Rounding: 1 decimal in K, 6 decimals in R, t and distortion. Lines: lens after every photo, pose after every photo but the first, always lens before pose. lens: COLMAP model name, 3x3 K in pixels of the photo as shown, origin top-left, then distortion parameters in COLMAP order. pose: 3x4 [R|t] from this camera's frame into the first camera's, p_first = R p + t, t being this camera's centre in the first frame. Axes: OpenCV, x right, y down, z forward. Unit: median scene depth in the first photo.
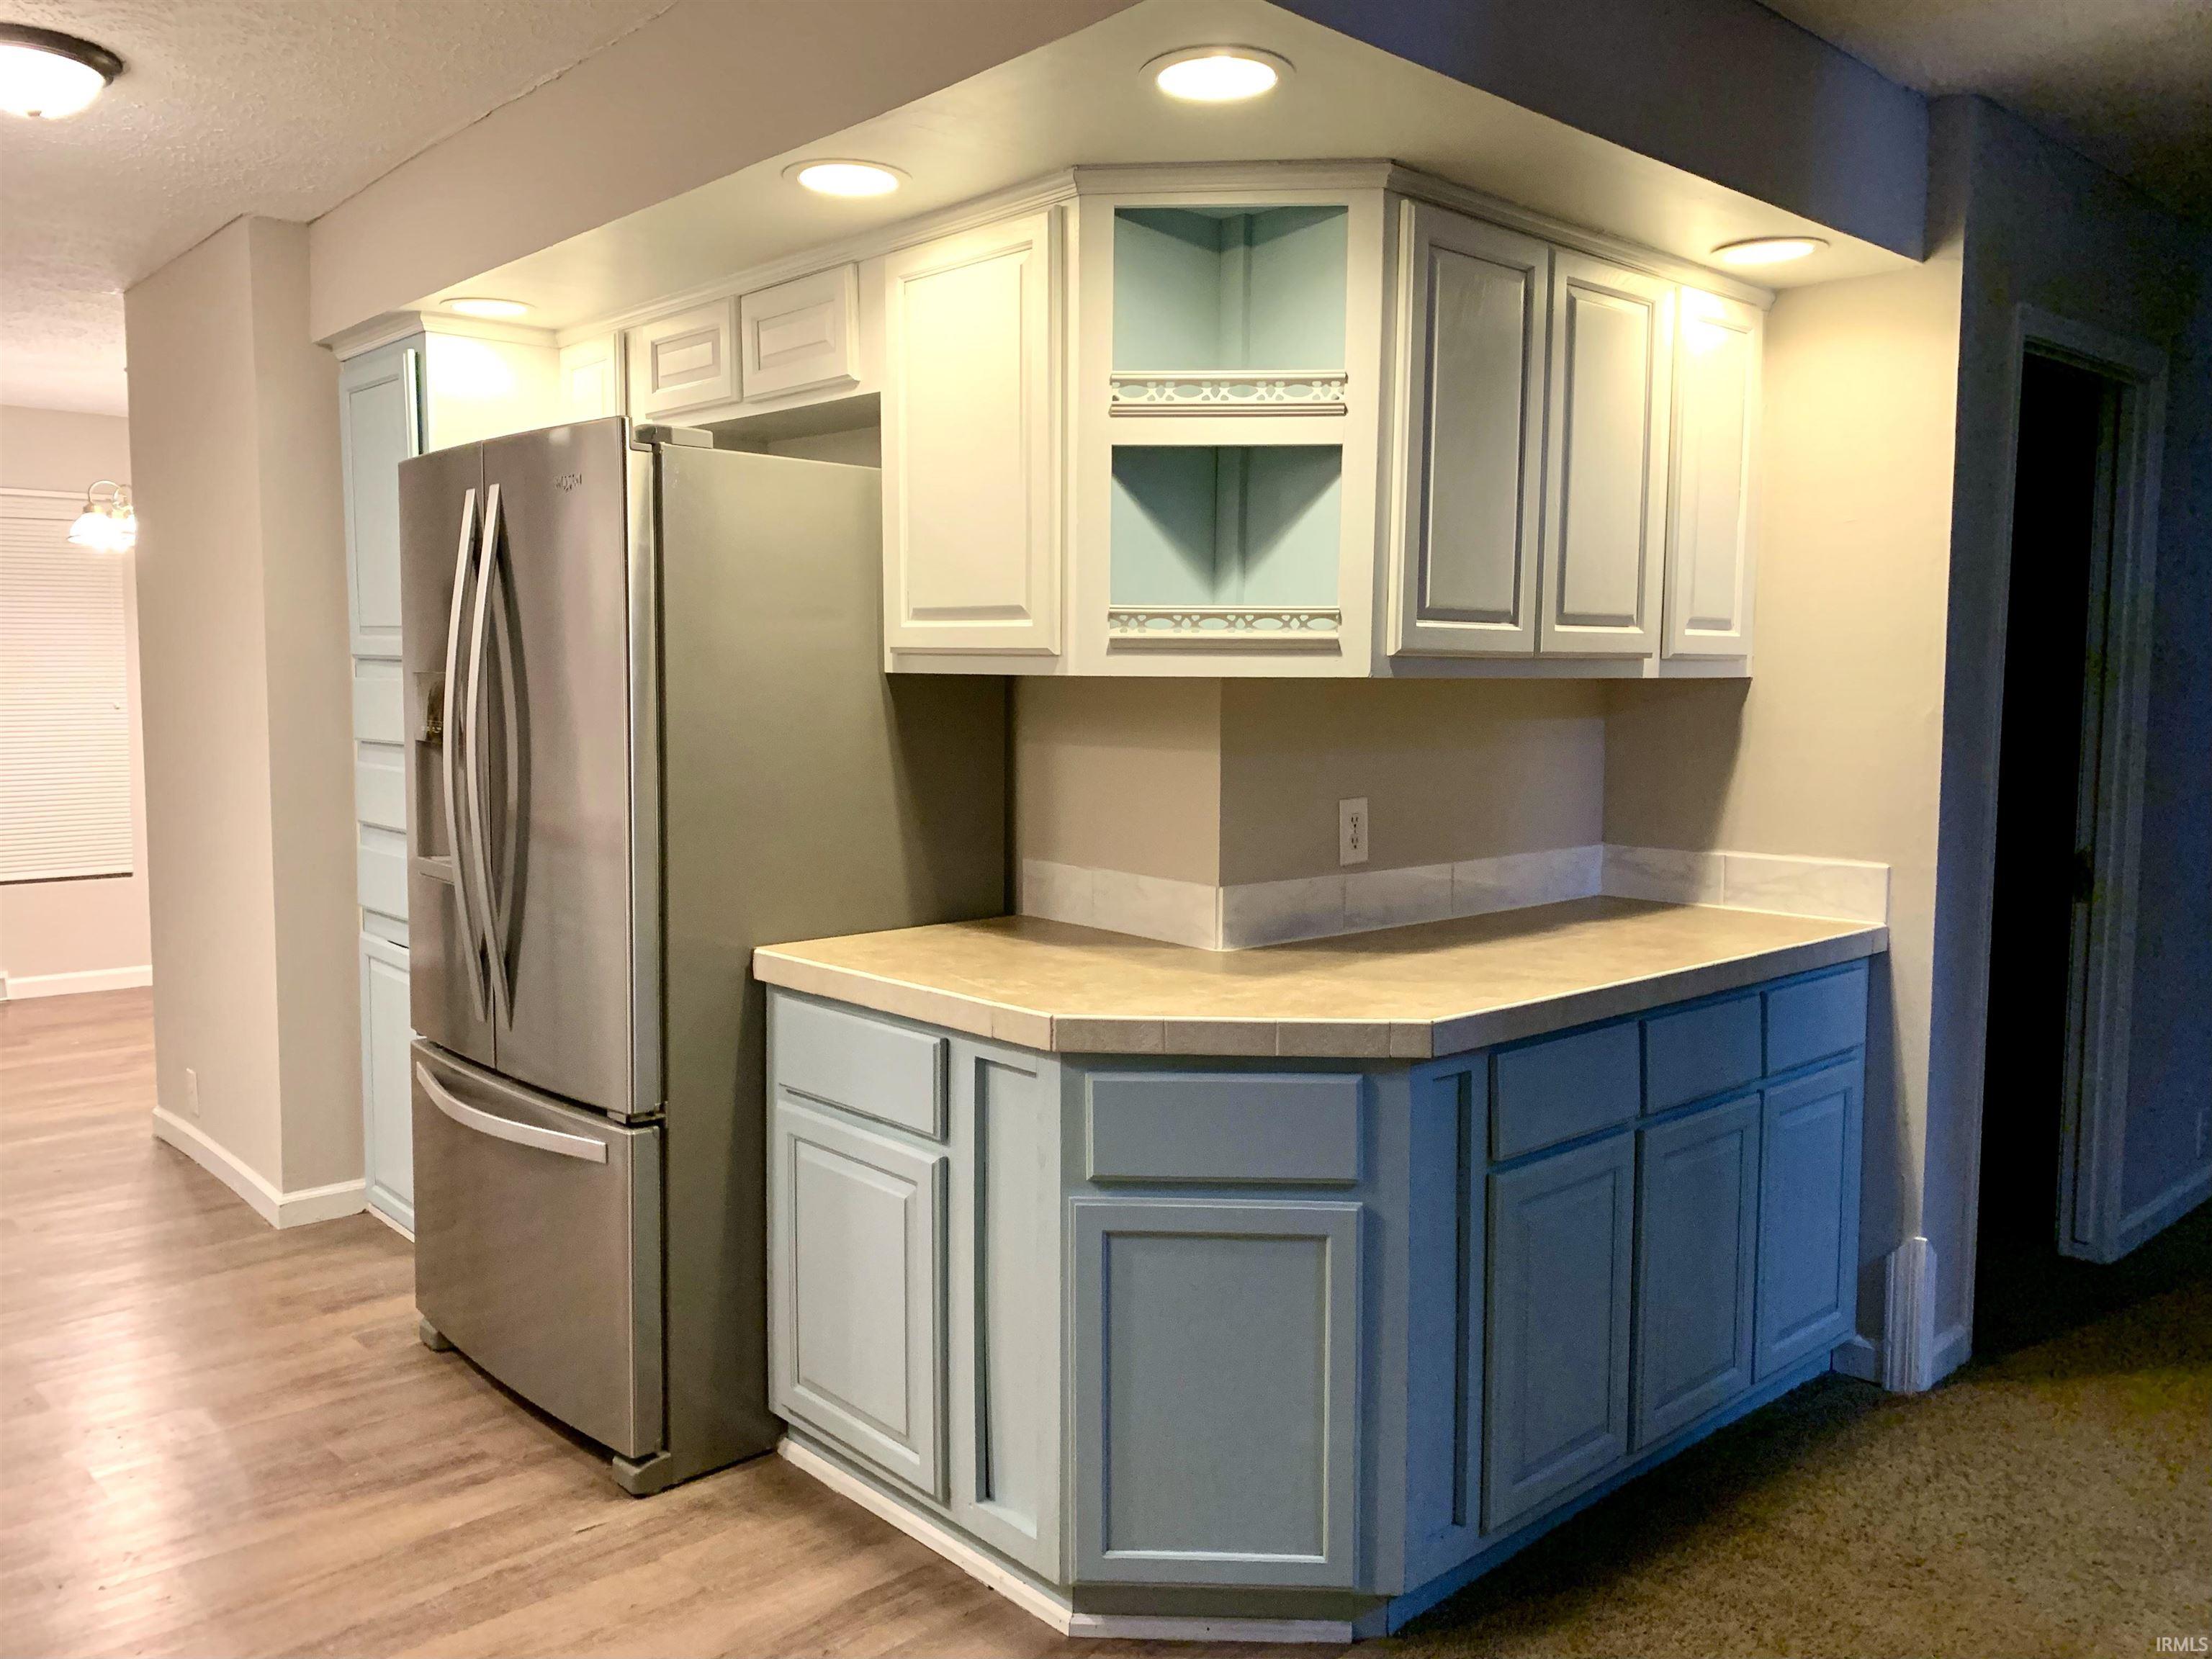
lens RADIAL K [[1712.7, 0, 1085.7], [0, 1712.7, 819.6], [0, 0, 1]] dist [0.016699, -0.014039]
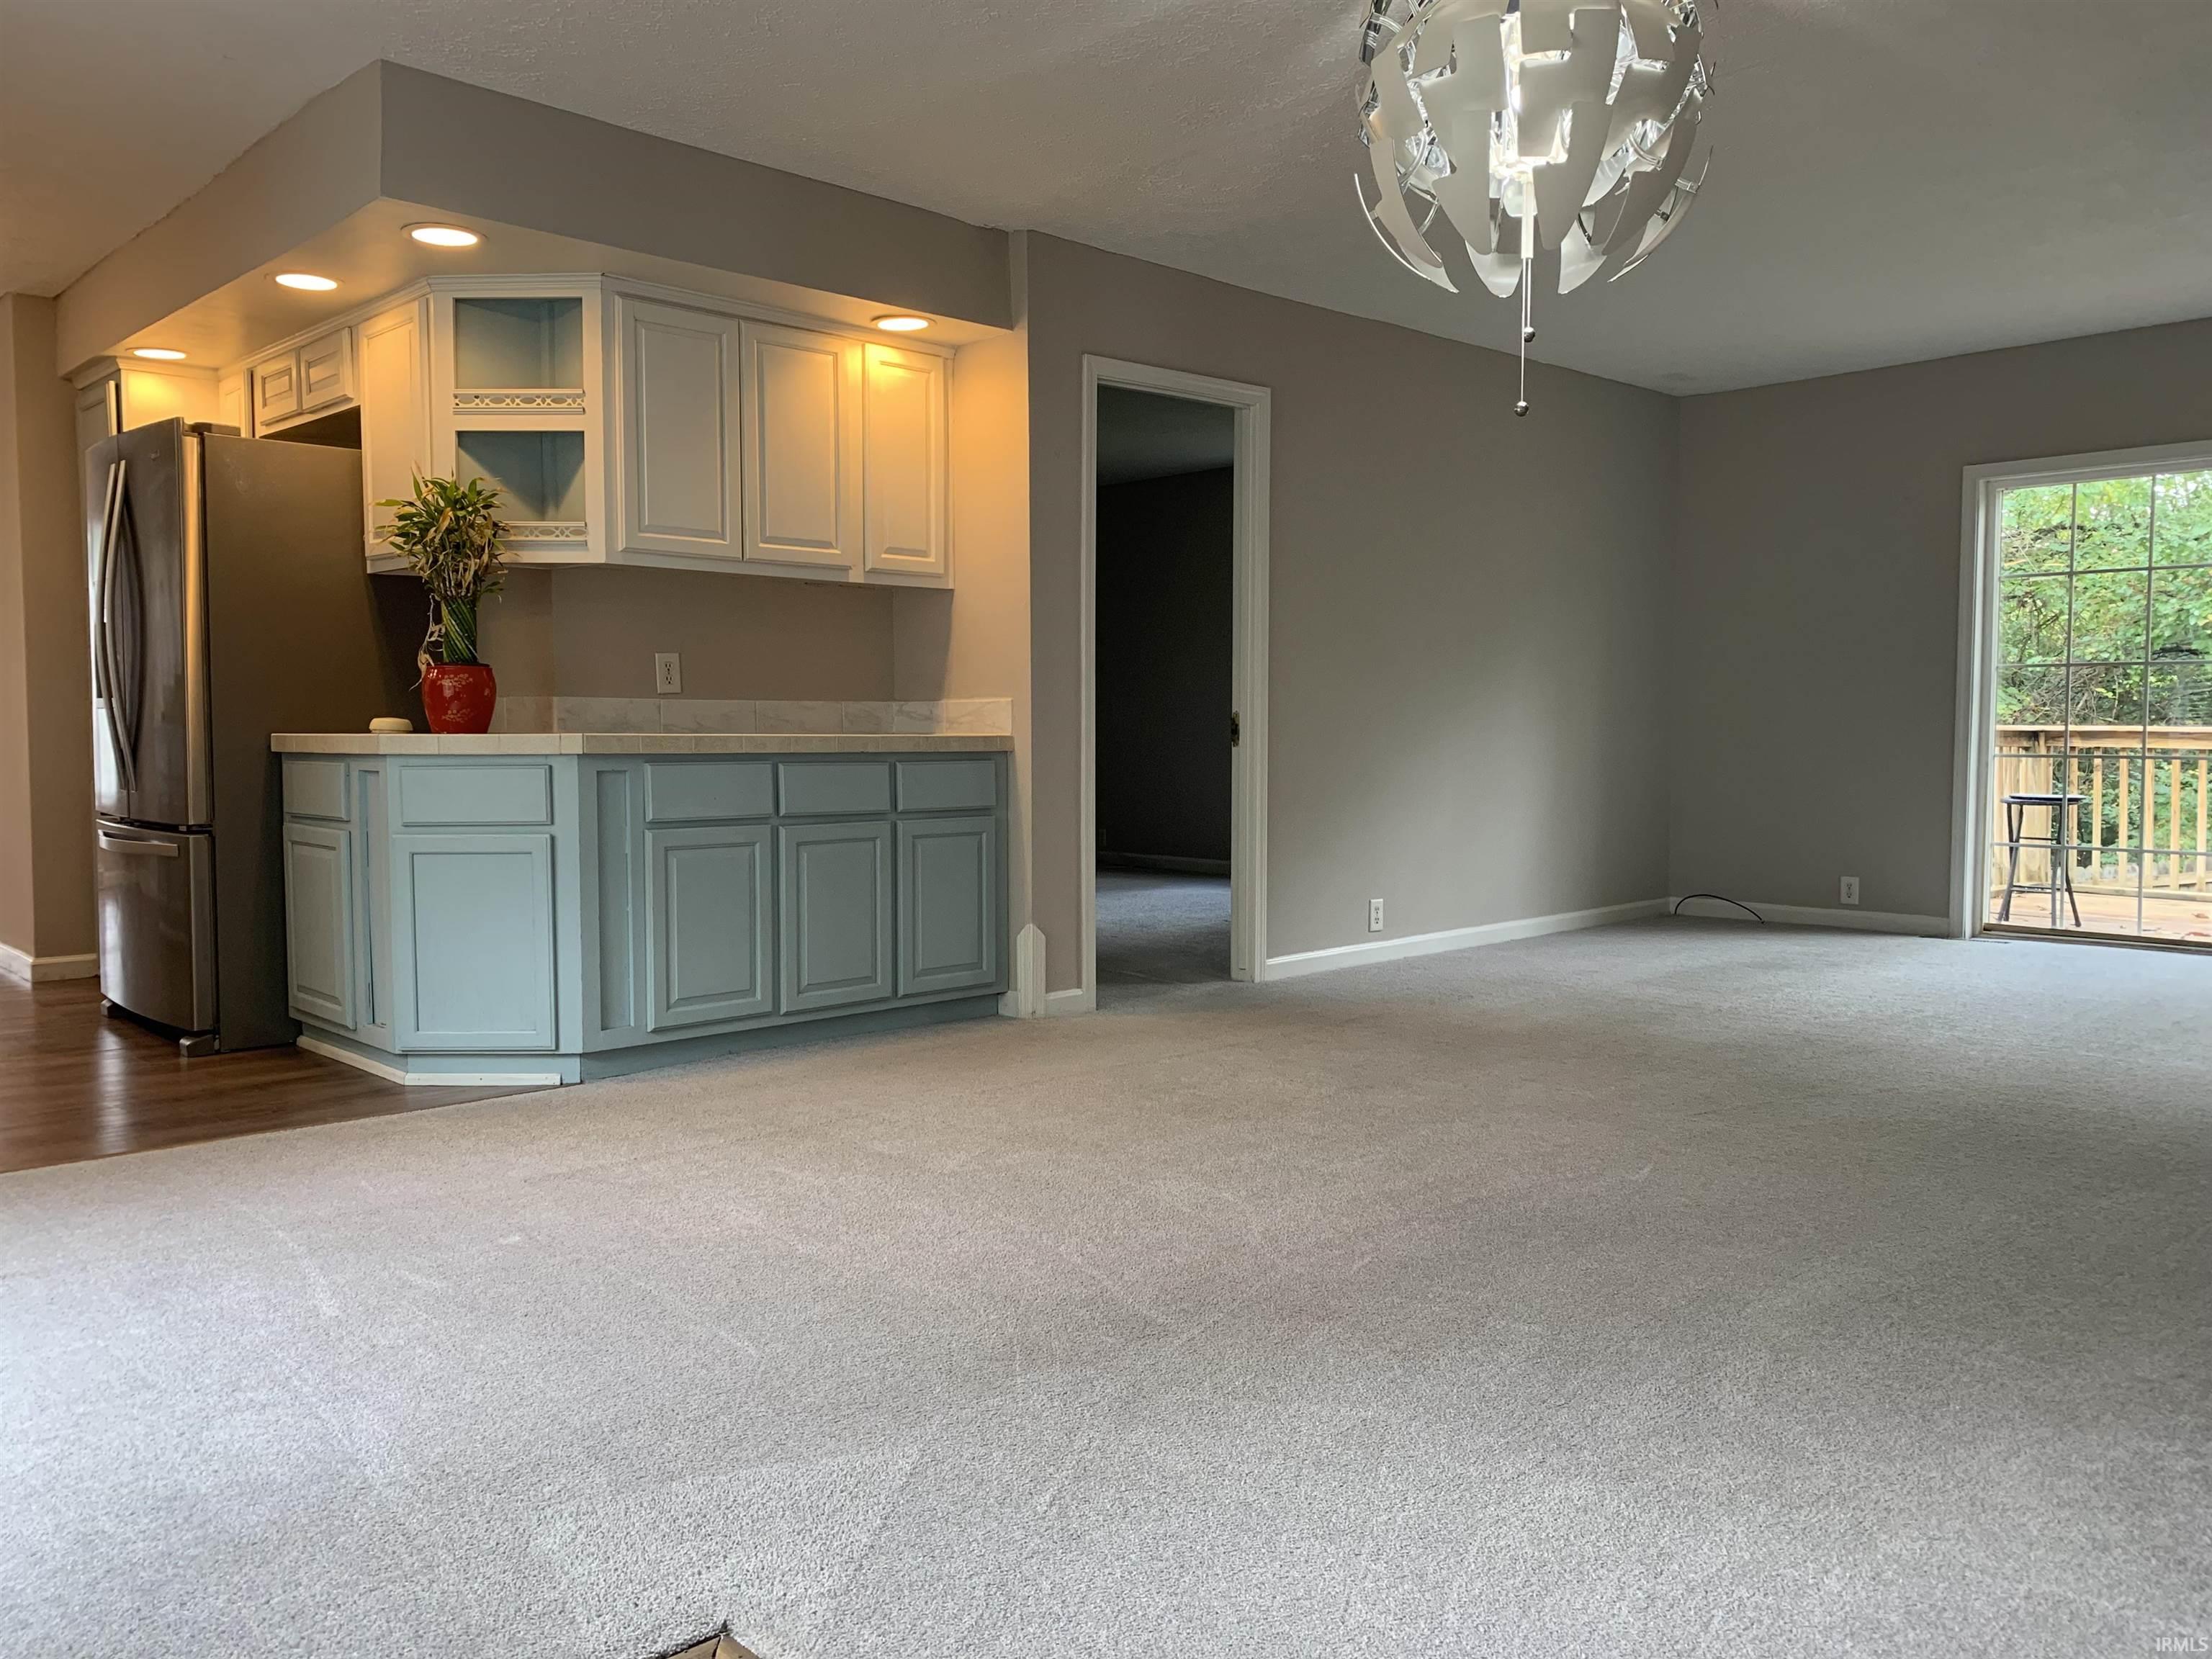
lens RADIAL K [[1712.7, 0, 1085.7], [0, 1712.7, 819.6], [0, 0, 1]] dist [0.016699, -0.014039]
pose [[0.999584, -0.005069, 0.028386, 0.526307], [0.005861, 0.999593, -0.027909, 0.201678], [-0.028233, 0.028064, 0.999207, -0.666251]]
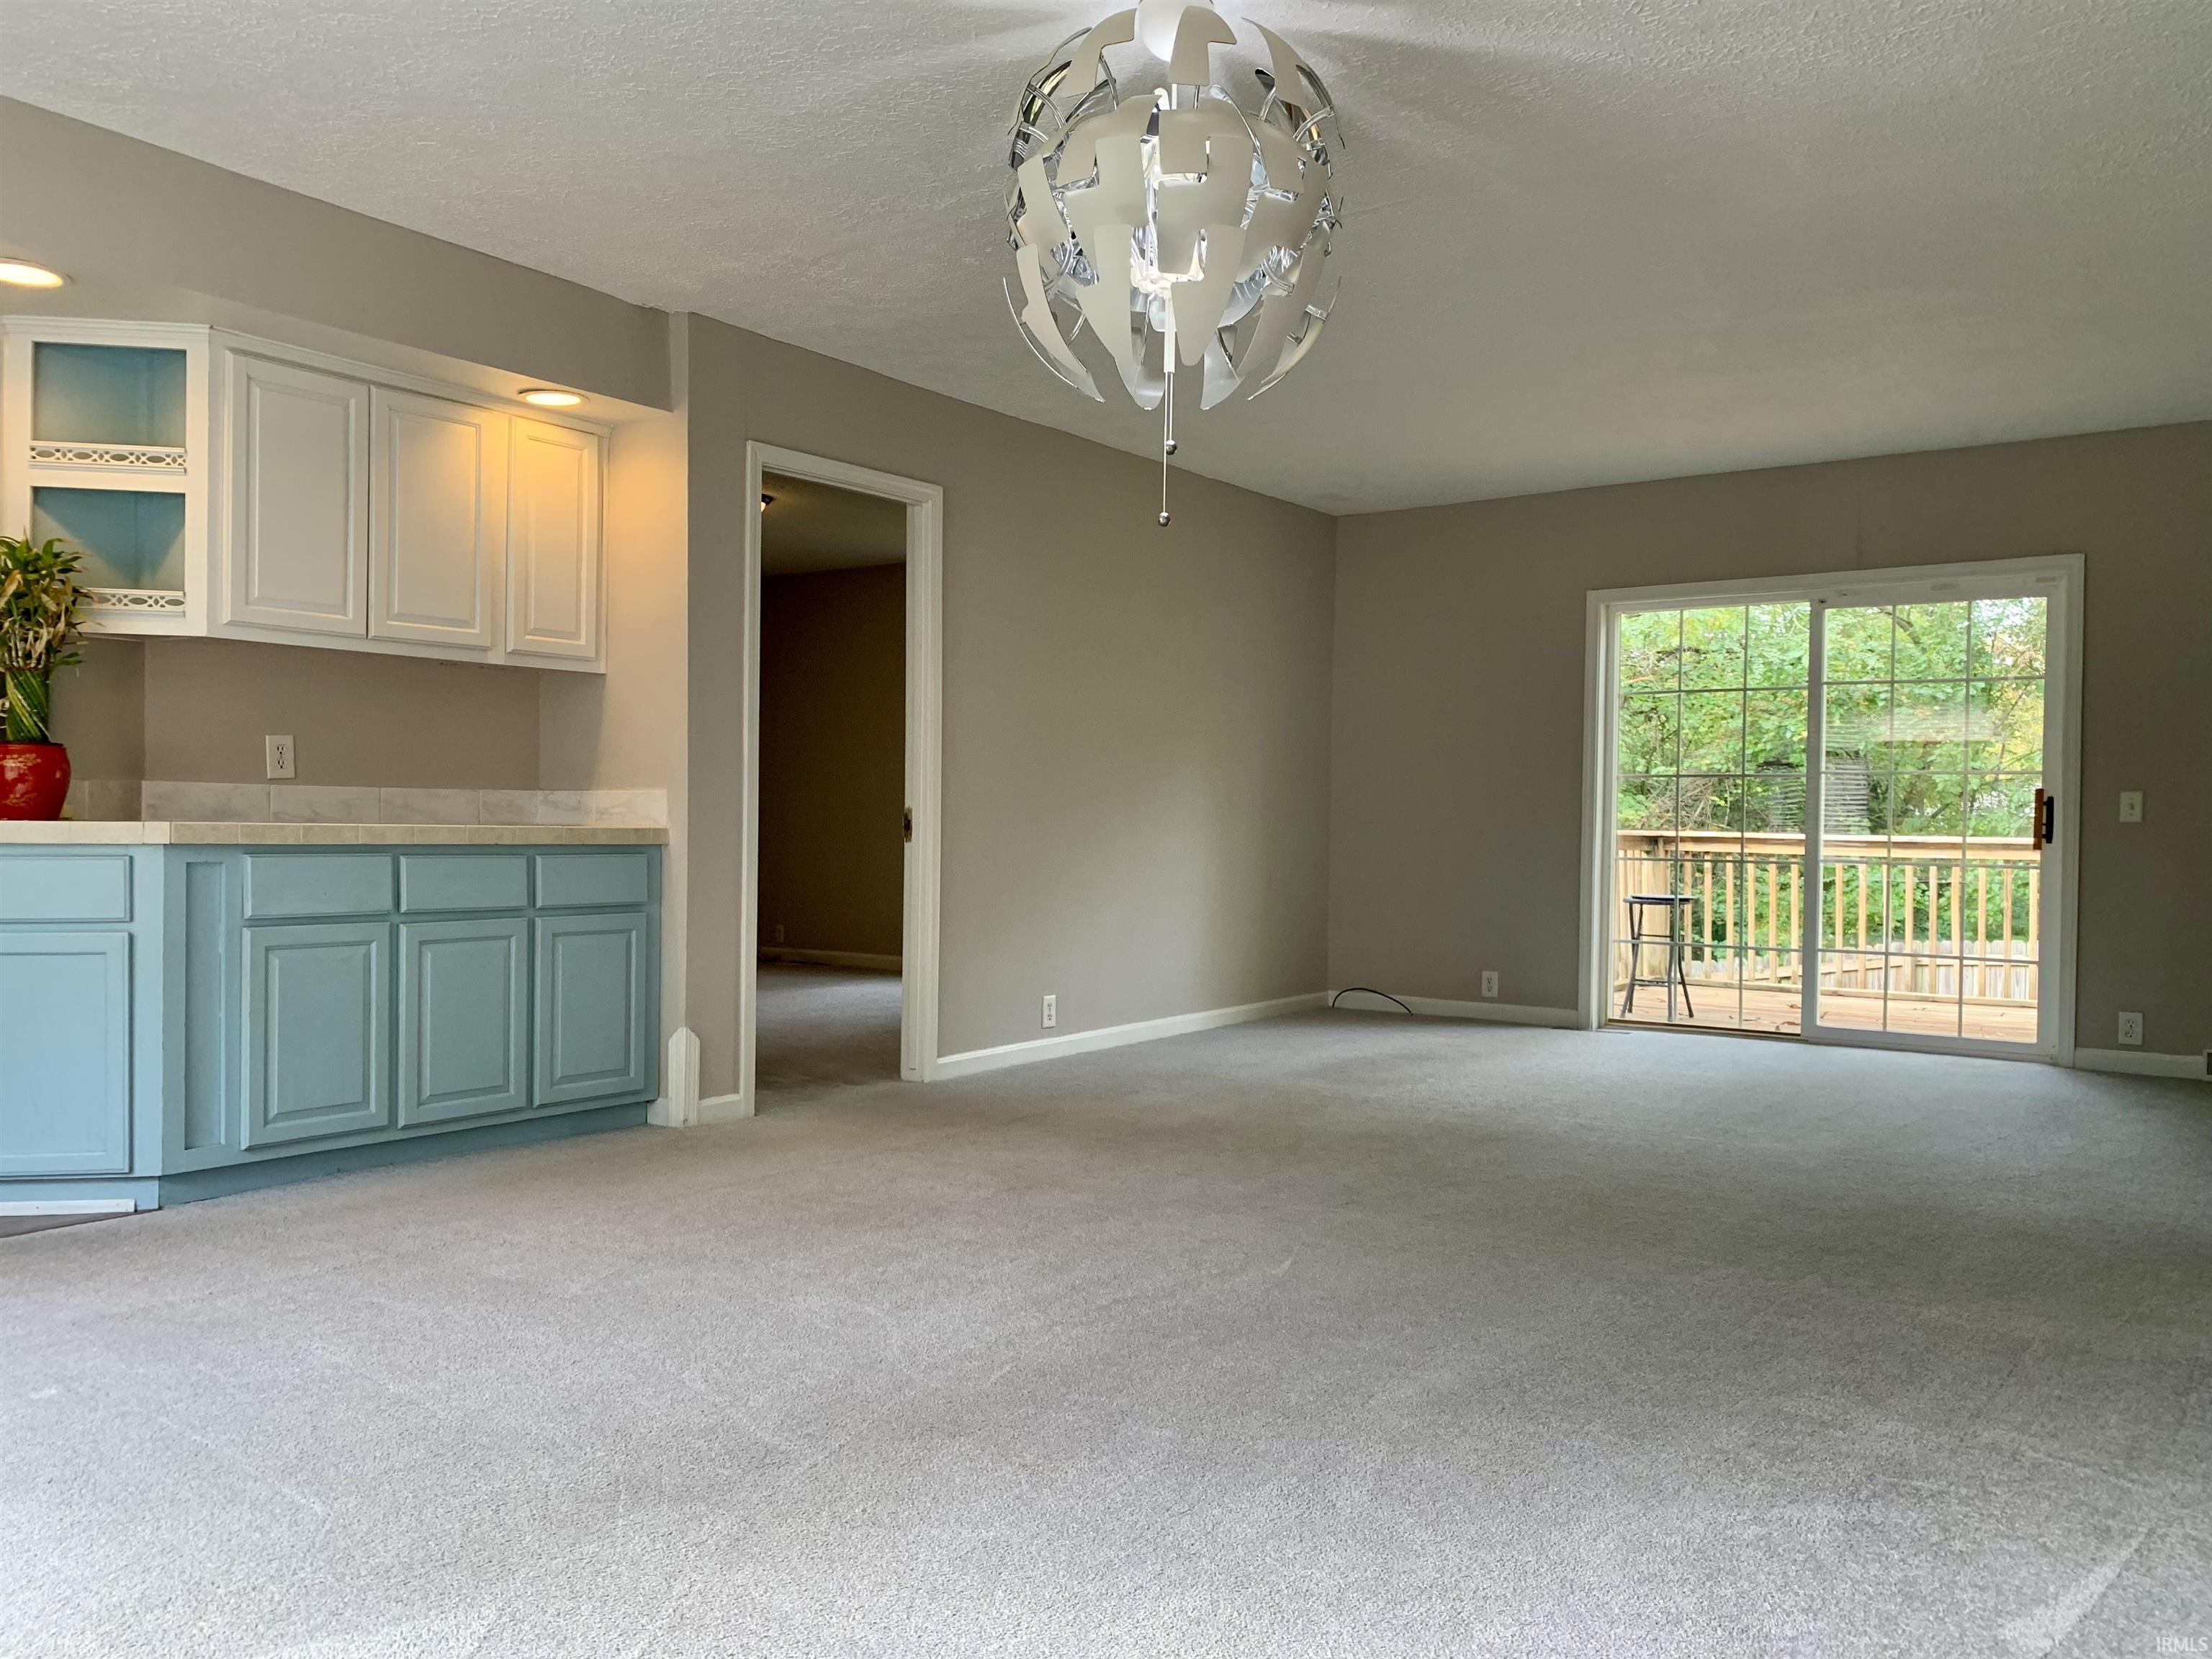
lens RADIAL K [[1719.9, 0, 1111.0], [0, 1719.9, 835.9], [0, 0, 1]] dist [0.011489, -0.013789]
pose [[0.975555, 0.007217, 0.219635, 0.556651], [0.008940, 0.997330, -0.072480, 0.199412], [-0.219572, 0.072672, 0.972886, -0.655307]]
